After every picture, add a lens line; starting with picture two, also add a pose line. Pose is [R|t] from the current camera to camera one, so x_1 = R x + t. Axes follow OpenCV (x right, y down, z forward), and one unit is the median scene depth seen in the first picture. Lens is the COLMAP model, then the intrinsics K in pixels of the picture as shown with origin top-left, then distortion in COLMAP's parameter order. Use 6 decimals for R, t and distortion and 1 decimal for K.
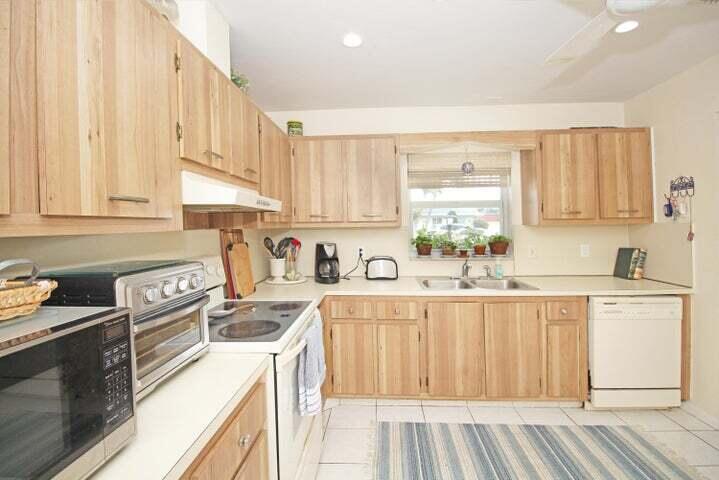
lens RADIAL K [[320.4, 0, 373.1], [0, 320.4, 221.7], [0, 0, 1]] dist [-0.000362, -0.000150]
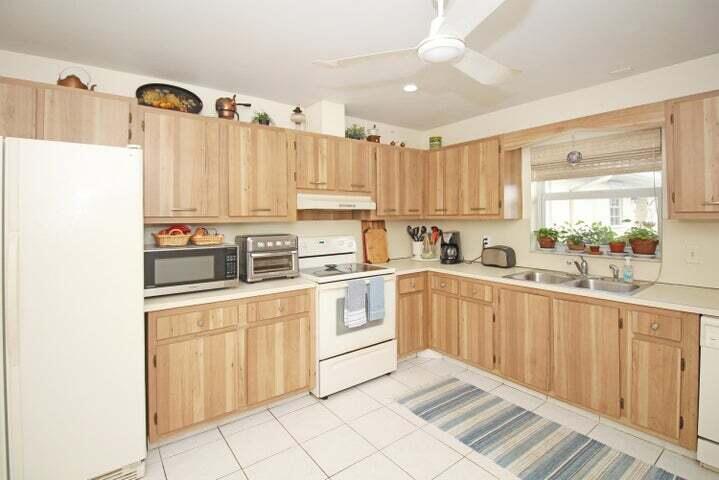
lens RADIAL K [[325.5, 0, 395.9], [0, 325.5, 204.0], [0, 0, 1]] dist [0.000629, -0.007398]
pose [[0.709851, -0.019651, -0.704077, 0.709562], [0.006285, 0.999748, -0.021566, -0.017281], [0.704324, 0.010883, 0.709796, -0.053223]]
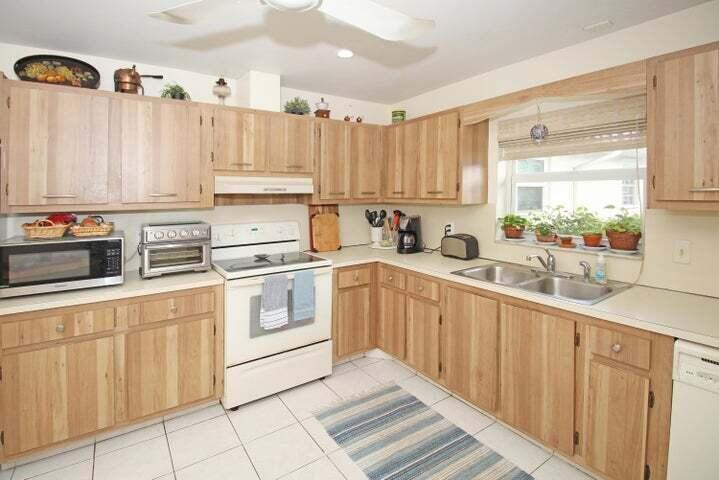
lens RADIAL K [[326.9, 0, 384.3], [0, 326.9, 188.3], [0, 0, 1]] dist [-0.000756, -0.005131]
pose [[0.661073, -0.002098, -0.750319, 0.771951], [0.004975, 0.999986, 0.001587, -0.041161], [0.750305, -0.004782, 0.661074, 0.222186]]
